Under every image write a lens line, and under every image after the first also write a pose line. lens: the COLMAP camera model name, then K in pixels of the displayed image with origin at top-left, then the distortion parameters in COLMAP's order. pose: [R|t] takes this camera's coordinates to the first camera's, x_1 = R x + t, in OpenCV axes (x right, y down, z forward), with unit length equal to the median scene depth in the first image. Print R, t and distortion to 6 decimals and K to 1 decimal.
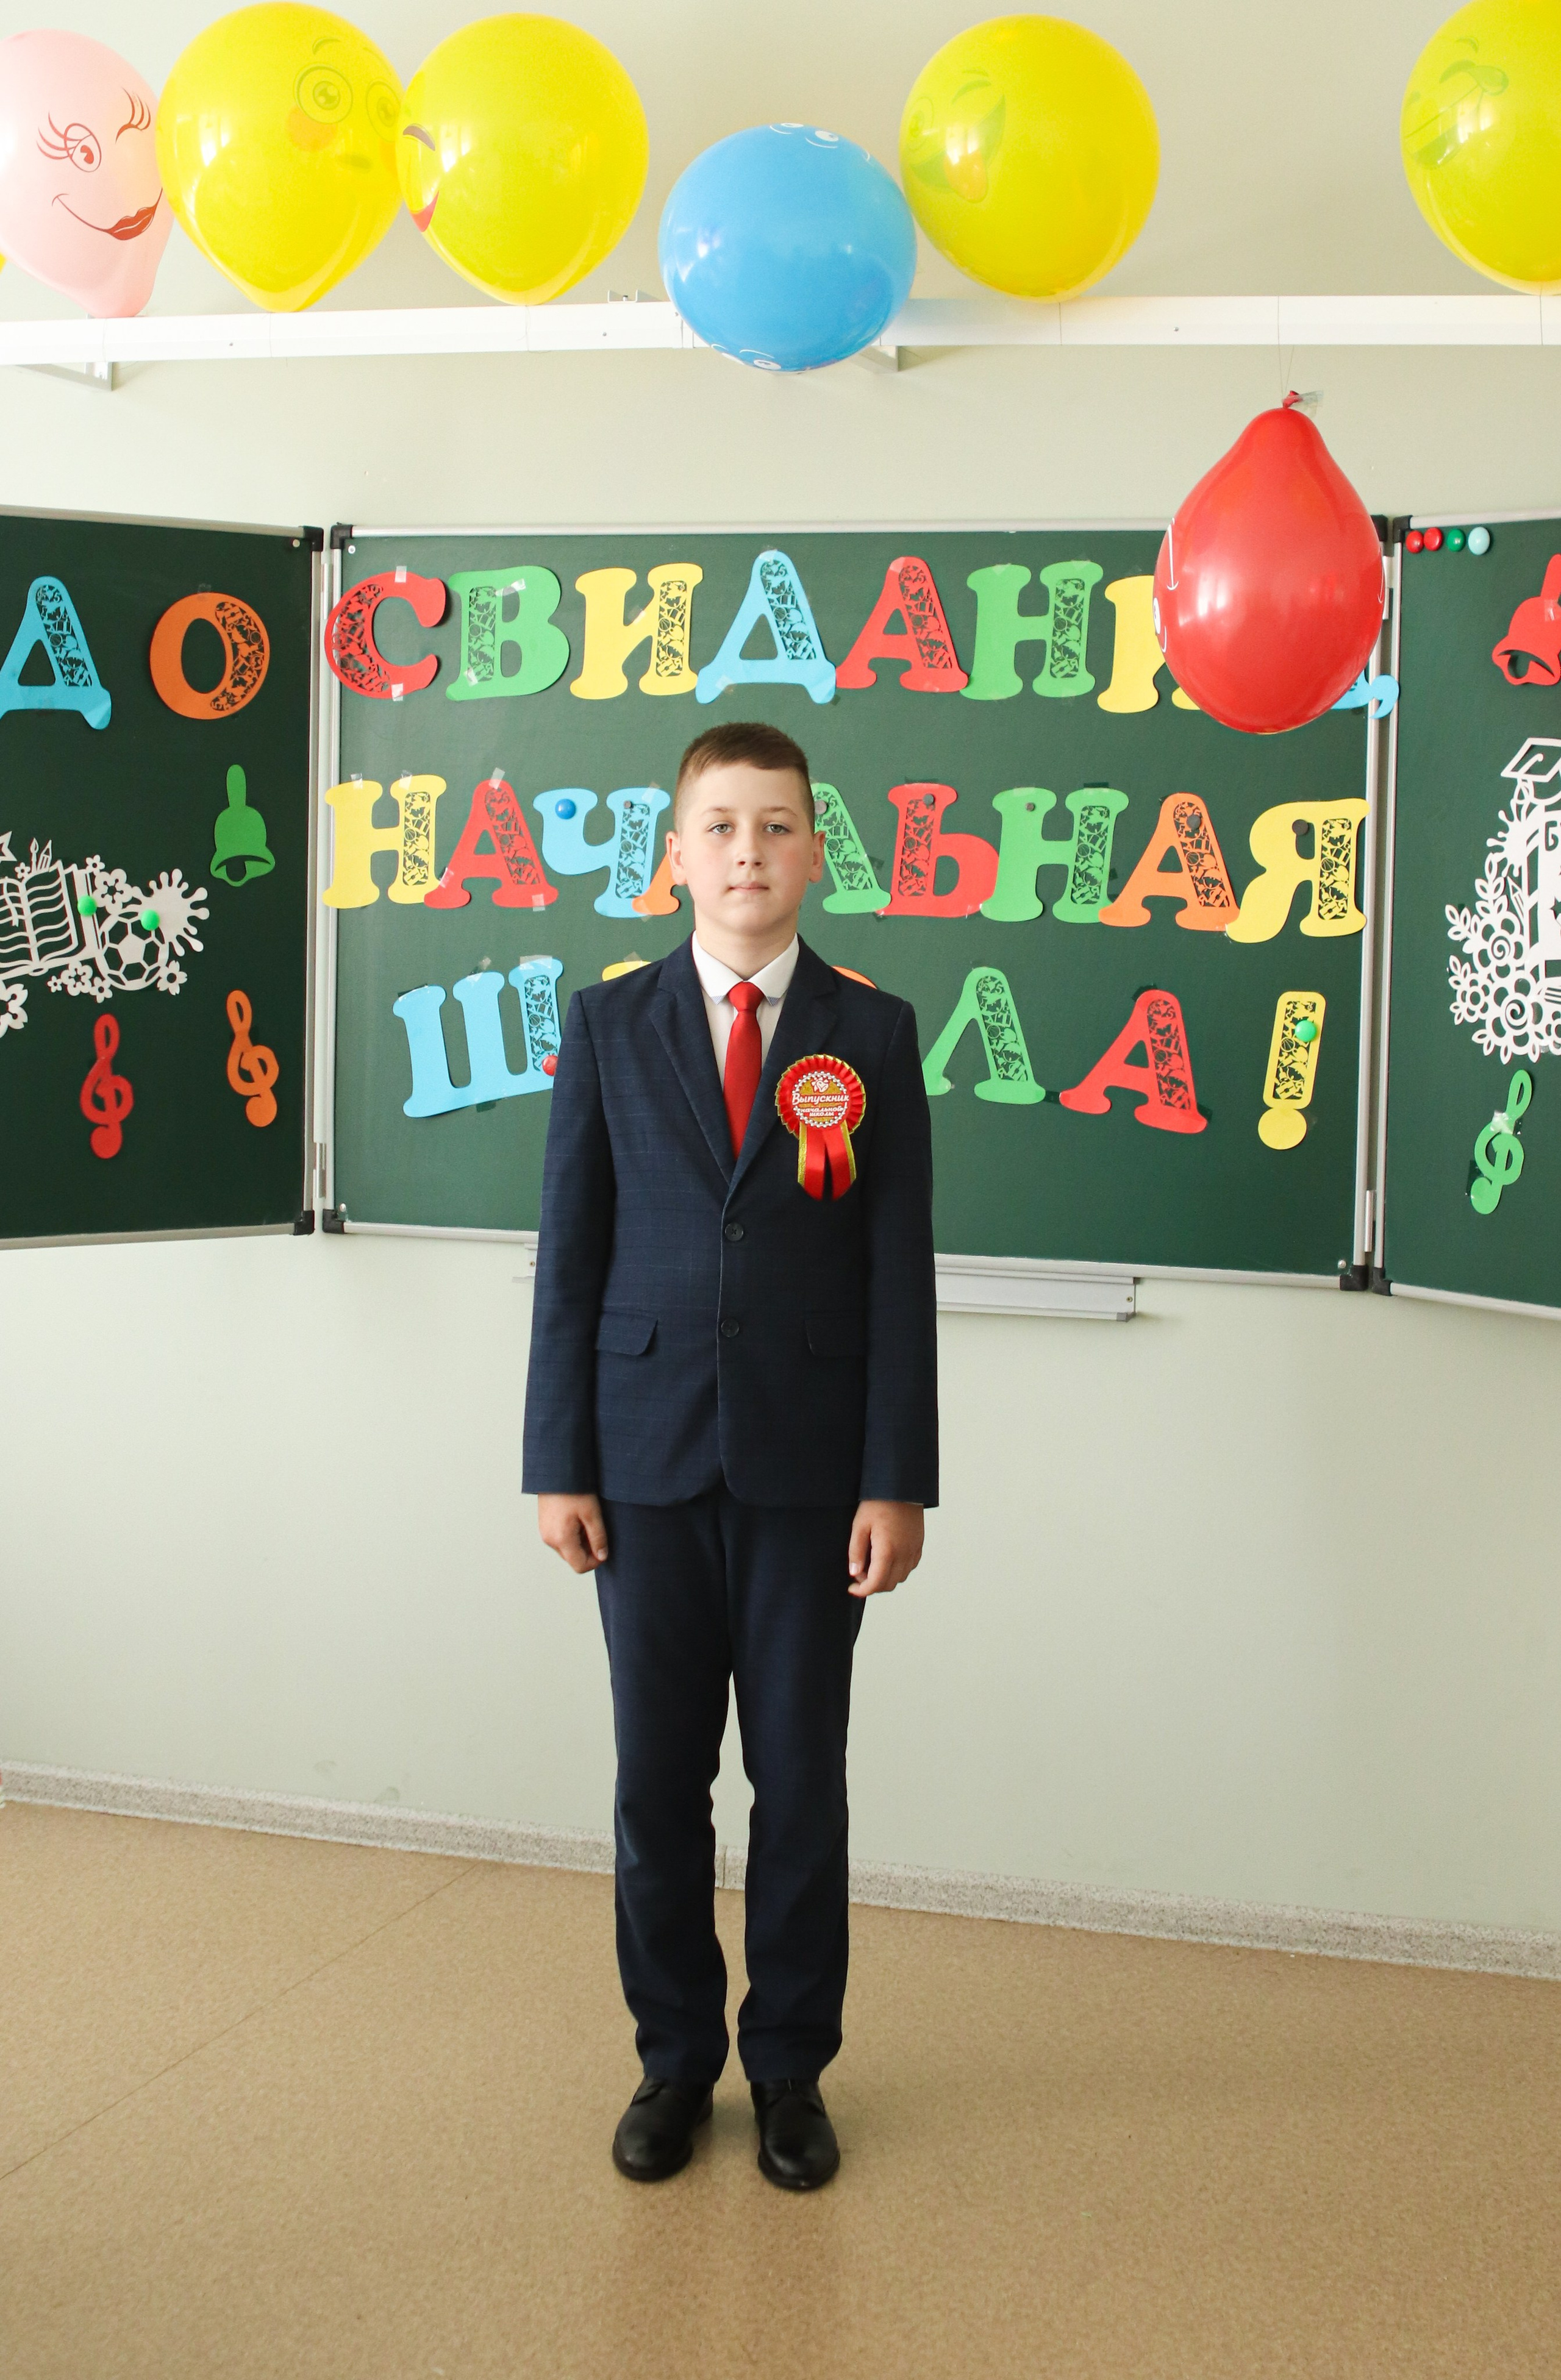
lens RADIAL K [[4324.7, 0, 763.0], [0, 4324.7, 933.0], [0, 0, 1]] dist [-0.094344, 0.000000]
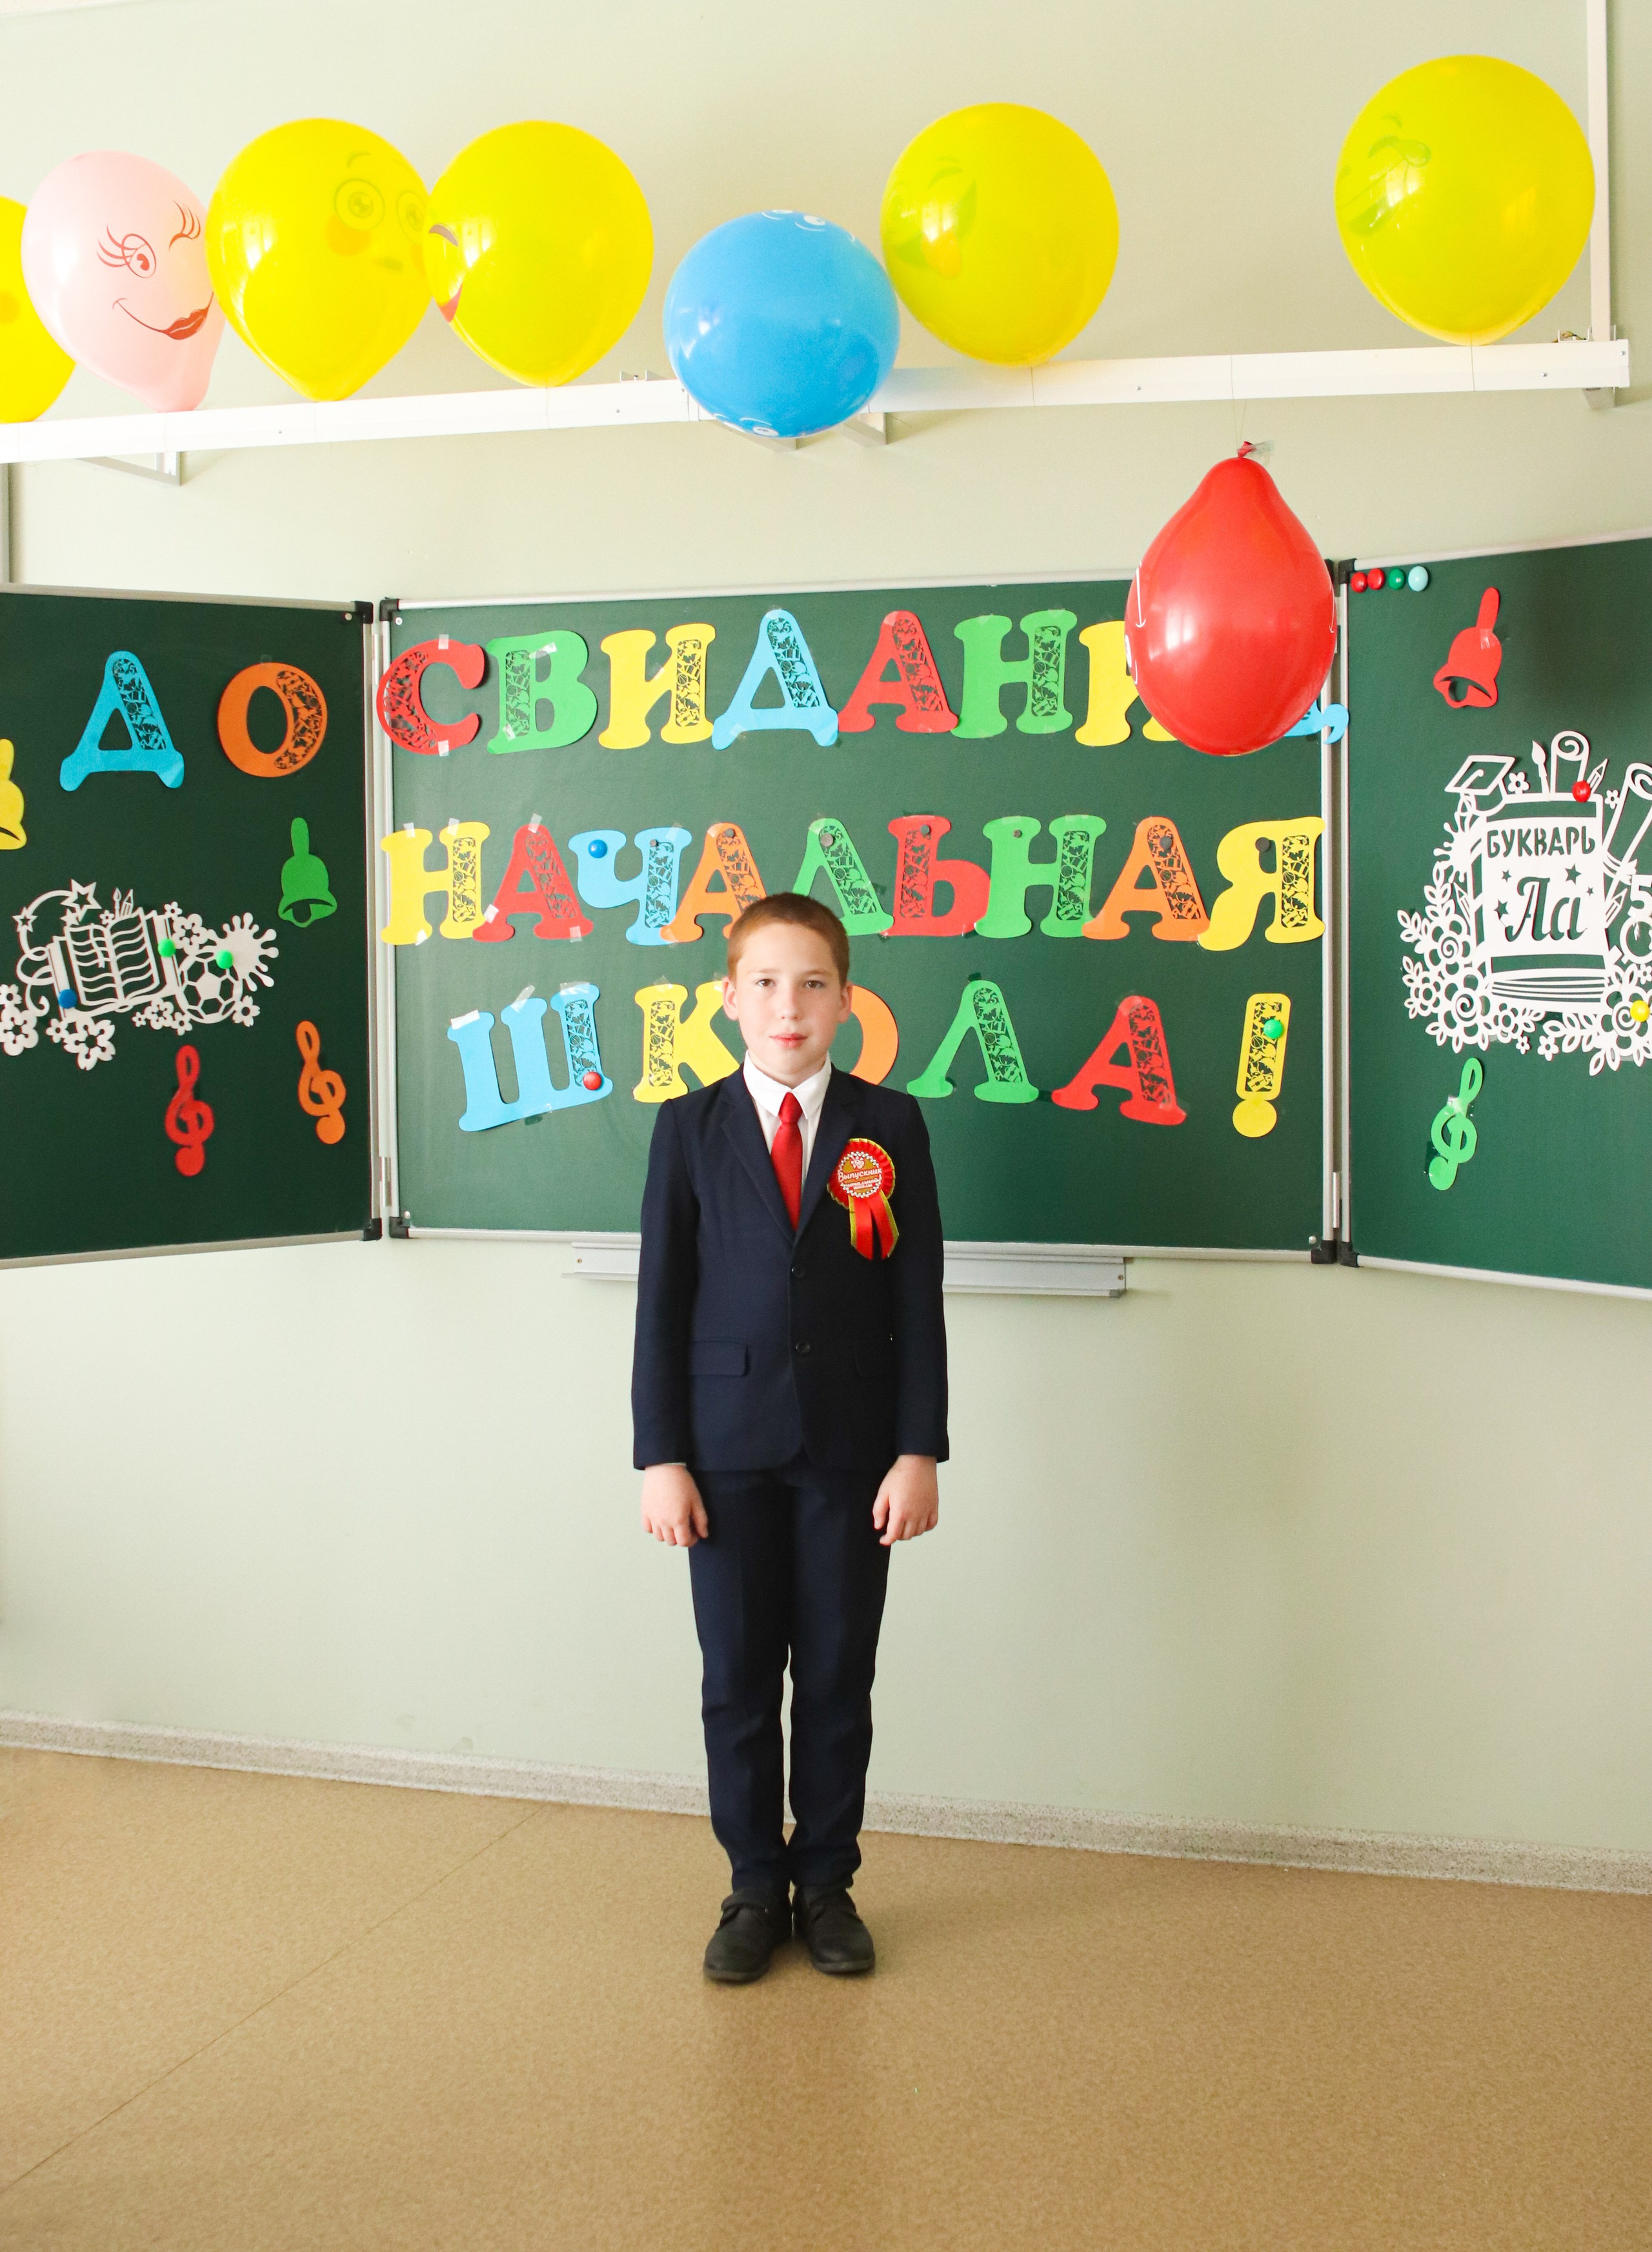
lens RADIAL K [[3620.2, 0, 791.3], [0, 3620.2, 943.2], [0, 0, 1]] dist [-0.091109, 0.000000]
pose [[0.999594, -0.028487, 0.000978, 0.002388], [0.028495, 0.999535, -0.010856, 0.007146], [-0.000669, 0.010880, 0.999941, 0.076143]]
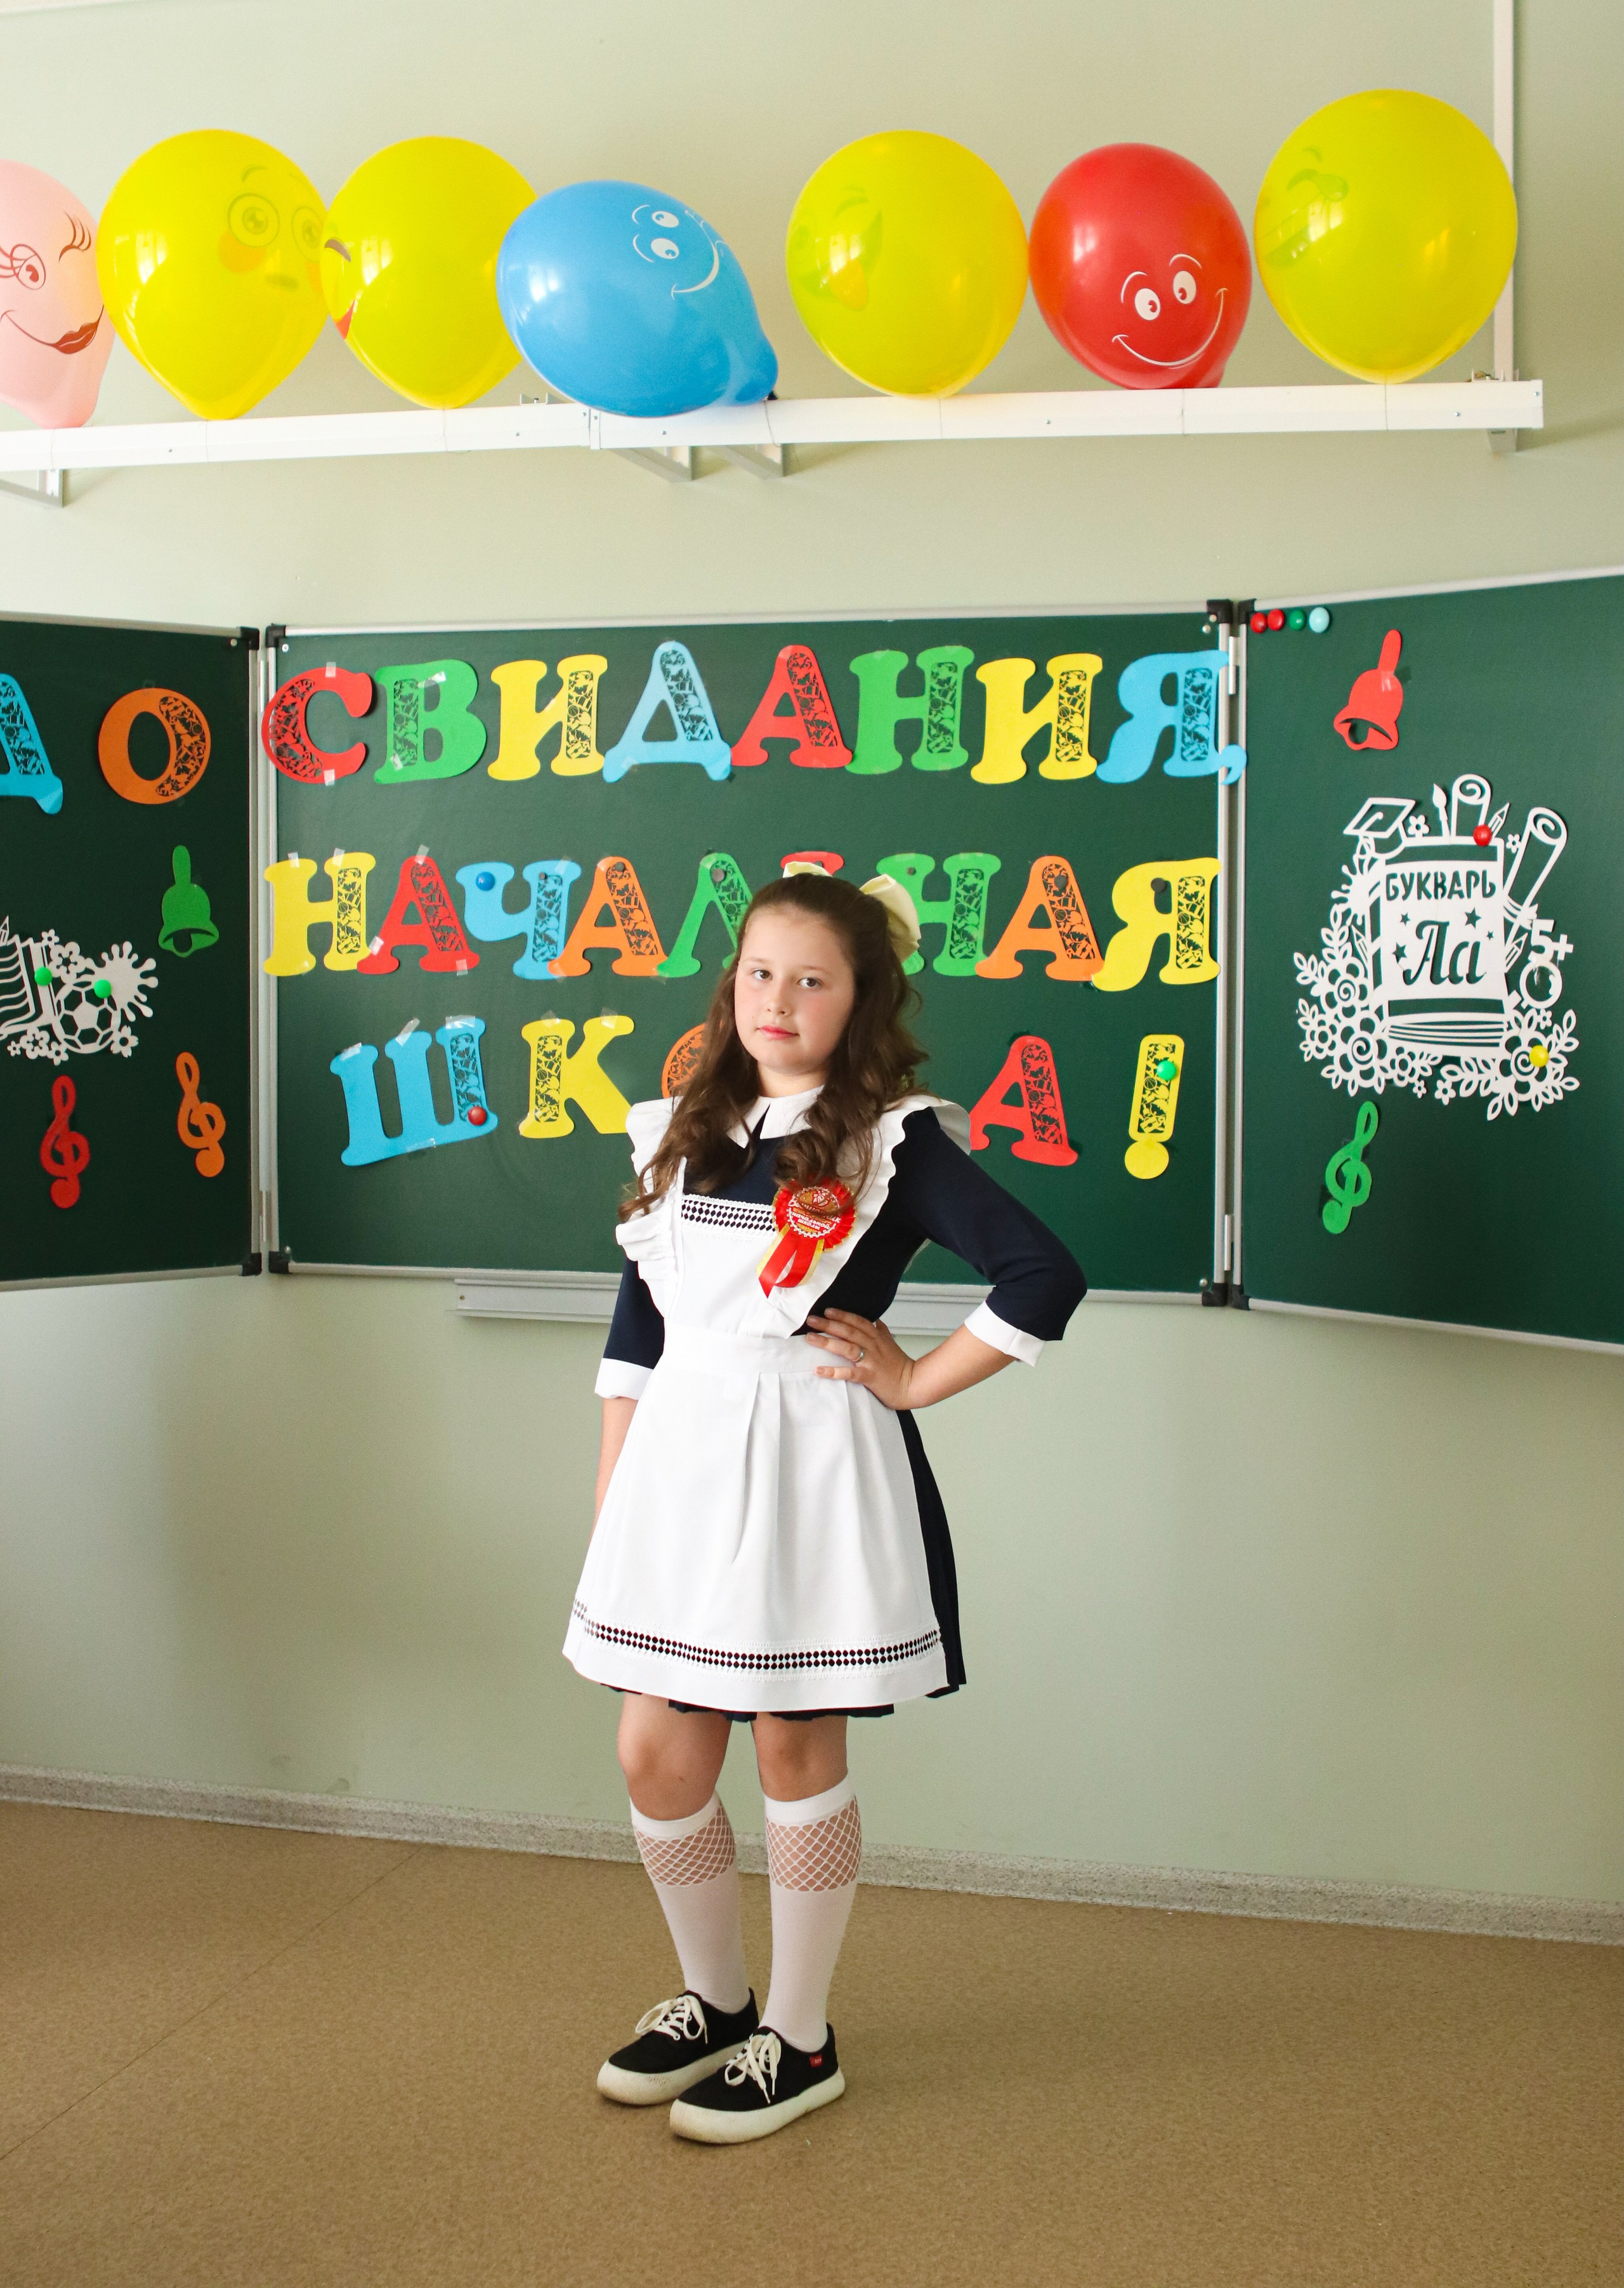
lens RADIAL K [[3517.4, 0, 828.3], [0, 3517.4, 1012.9], [0, 0, 1]] dist [-0.087843, 0.000000]
pose [[0.998191, -0.017471, 0.057527, -0.011093], [0.017607, 0.999843, -0.001853, 0.008038], [-0.057485, 0.002862, 0.998342, 0.110524]]
